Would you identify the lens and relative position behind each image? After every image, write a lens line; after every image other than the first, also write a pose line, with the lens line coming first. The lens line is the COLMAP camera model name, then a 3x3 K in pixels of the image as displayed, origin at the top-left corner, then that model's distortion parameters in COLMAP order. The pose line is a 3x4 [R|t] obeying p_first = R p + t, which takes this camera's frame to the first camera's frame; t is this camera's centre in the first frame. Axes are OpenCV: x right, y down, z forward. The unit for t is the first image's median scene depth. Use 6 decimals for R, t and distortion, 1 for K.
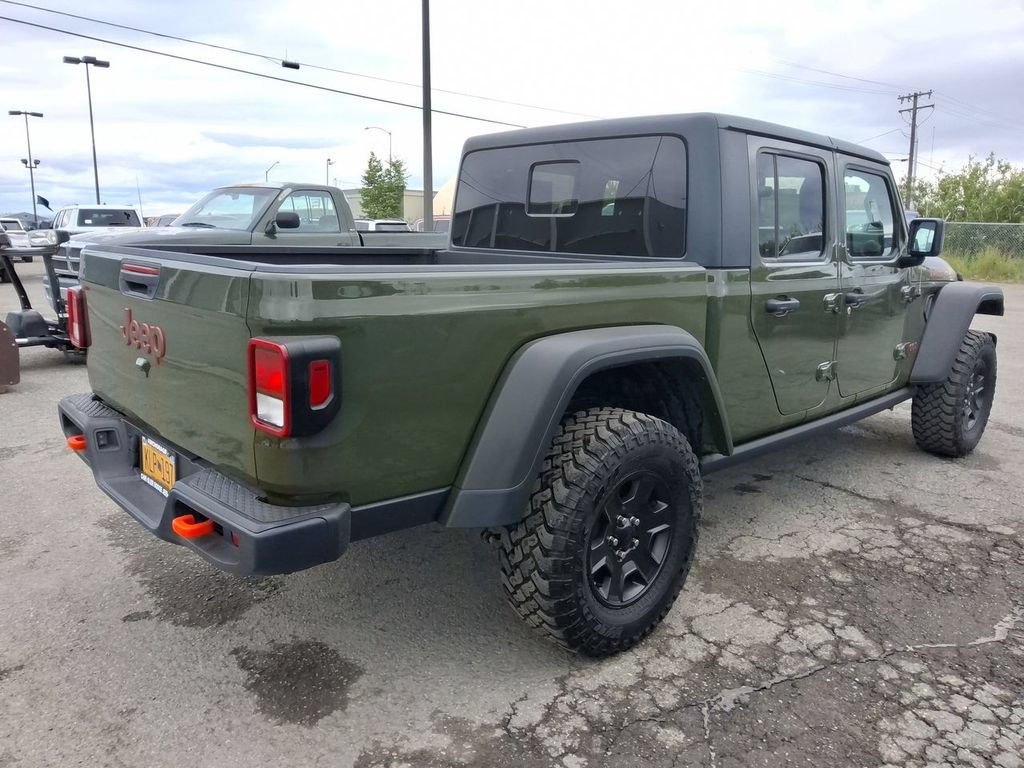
lens RADIAL K [[764.7, 0, 507.6], [0, 764.7, 365.4], [0, 0, 1]] dist [0.040724, -0.064608]
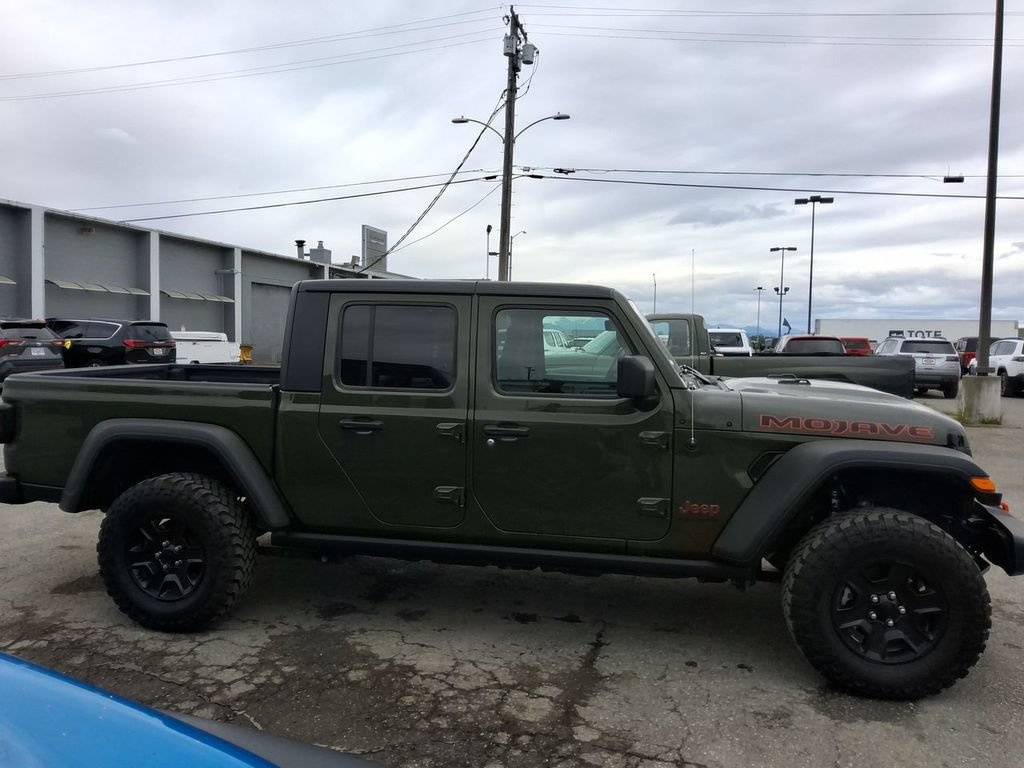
lens RADIAL K [[764.7, 0, 507.6], [0, 764.7, 365.4], [0, 0, 1]] dist [0.040724, -0.064608]
pose [[0.586609, 0.027674, -0.809397, 1.692614], [-0.149751, 0.985888, -0.074824, -0.133080], [0.795905, 0.165100, 0.582475, 0.537410]]
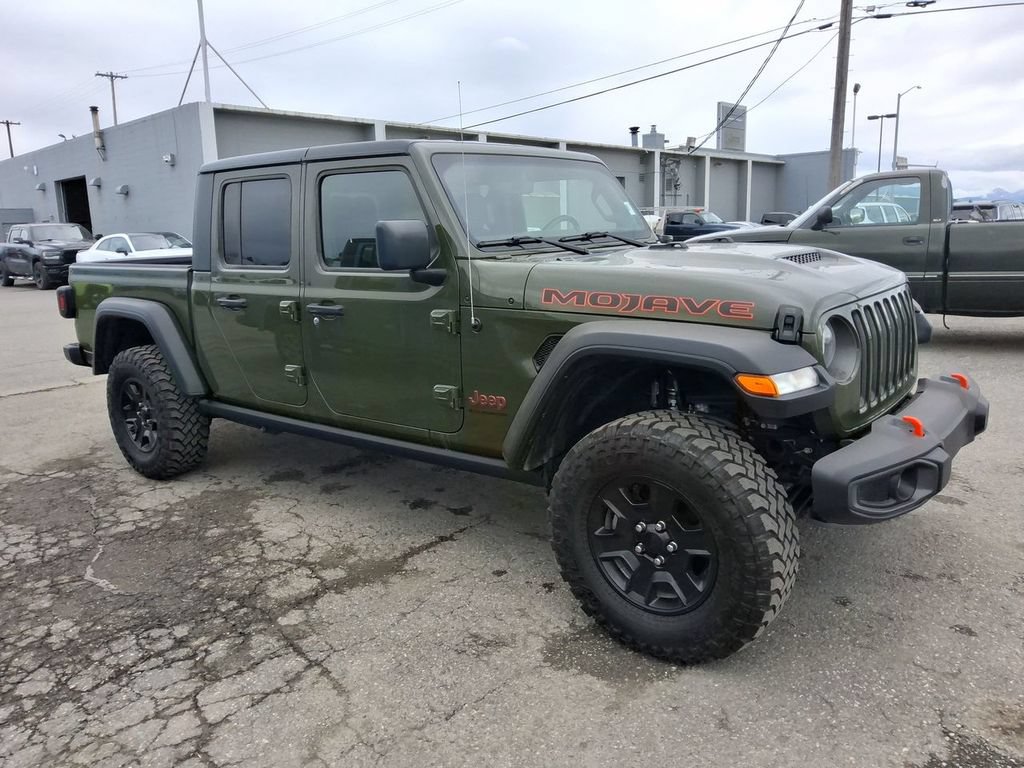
lens RADIAL K [[764.7, 0, 507.6], [0, 764.7, 365.4], [0, 0, 1]] dist [0.040724, -0.064608]
pose [[0.138632, 0.156113, -0.977962, 1.912029], [-0.138590, 0.980838, 0.136926, -0.243820], [0.980599, 0.116553, 0.157611, 1.444590]]
